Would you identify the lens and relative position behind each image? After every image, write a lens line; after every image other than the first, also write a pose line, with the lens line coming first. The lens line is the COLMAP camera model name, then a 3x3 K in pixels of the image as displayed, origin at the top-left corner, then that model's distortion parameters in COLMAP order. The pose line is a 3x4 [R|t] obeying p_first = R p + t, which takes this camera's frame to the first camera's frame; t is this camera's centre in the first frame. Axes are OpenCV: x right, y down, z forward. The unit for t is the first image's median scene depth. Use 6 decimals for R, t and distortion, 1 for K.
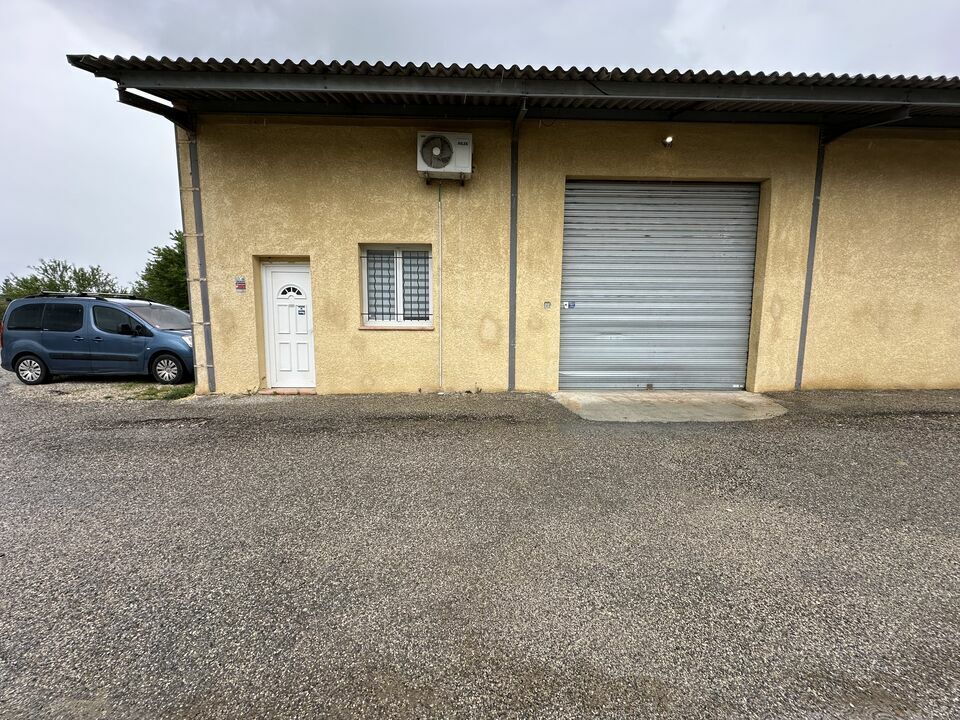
lens RADIAL K [[380.8, 0, 480.3], [0, 380.8, 357.9], [0, 0, 1]] dist [-0.003888, -0.000242]
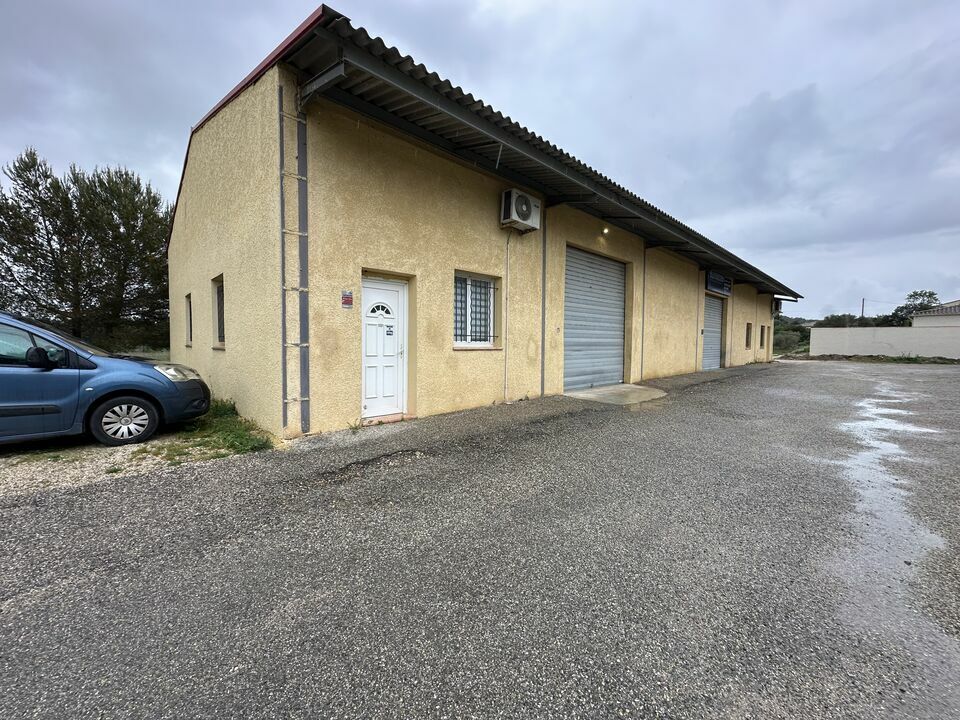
lens RADIAL K [[380.8, 0, 480.3], [0, 380.8, 357.9], [0, 0, 1]] dist [-0.003888, -0.000242]
pose [[0.747009, -0.027939, 0.664226, -0.950354], [0.073011, 0.996521, -0.040195, -0.005274], [-0.660793, 0.078522, 0.746450, 0.170109]]
